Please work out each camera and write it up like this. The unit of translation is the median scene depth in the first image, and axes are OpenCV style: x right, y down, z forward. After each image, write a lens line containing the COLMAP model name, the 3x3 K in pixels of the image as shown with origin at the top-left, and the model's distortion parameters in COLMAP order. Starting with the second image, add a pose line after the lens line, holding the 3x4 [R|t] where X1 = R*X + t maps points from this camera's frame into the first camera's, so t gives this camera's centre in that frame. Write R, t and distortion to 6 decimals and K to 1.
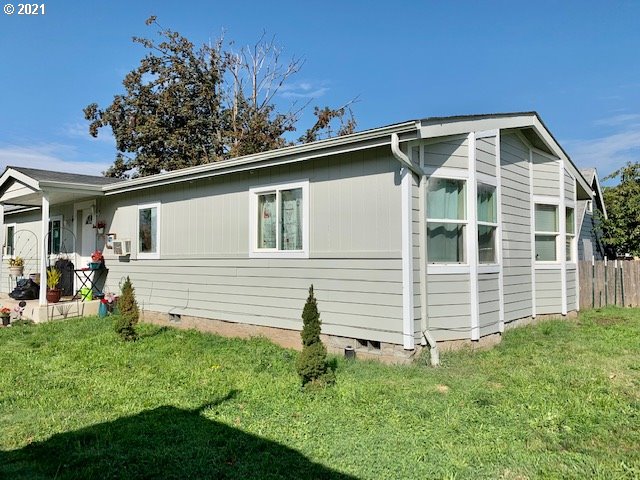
lens RADIAL K [[494.0, 0, 320.0], [0, 494.0, 240.0], [0, 0, 1]] dist [0.116422, -0.170410]
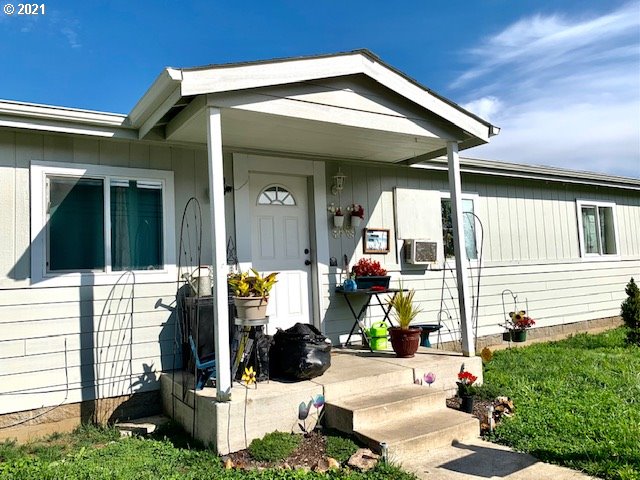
lens RADIAL K [[494.0, 0, 320.0], [0, 494.0, 240.0], [0, 0, 1]] dist [0.116422, -0.170410]
pose [[0.277960, 0.058685, 0.958799, -2.173435], [0.011501, 0.997857, -0.064410, 0.082923], [-0.960524, 0.028931, 0.276689, 1.949741]]
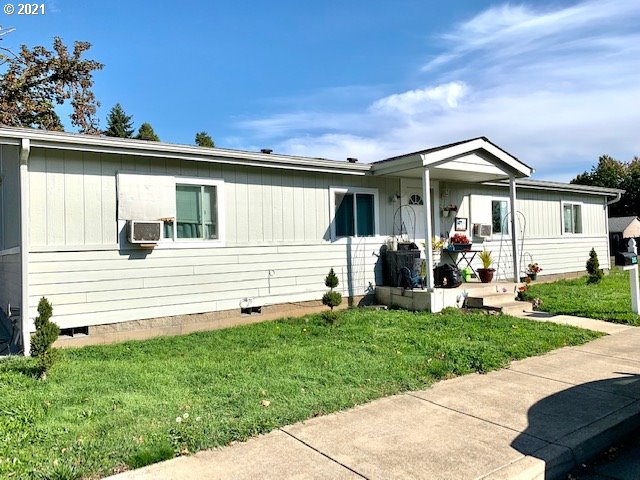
lens RADIAL K [[466.1, 0, 320.0], [0, 466.1, 240.0], [0, 0, 1]] dist [0.003414, -0.000551]
pose [[0.233427, 0.007327, 0.972347, -3.197386], [-0.010955, 0.999928, -0.004905, 0.097274], [-0.972313, -0.009507, 0.233491, 2.297470]]
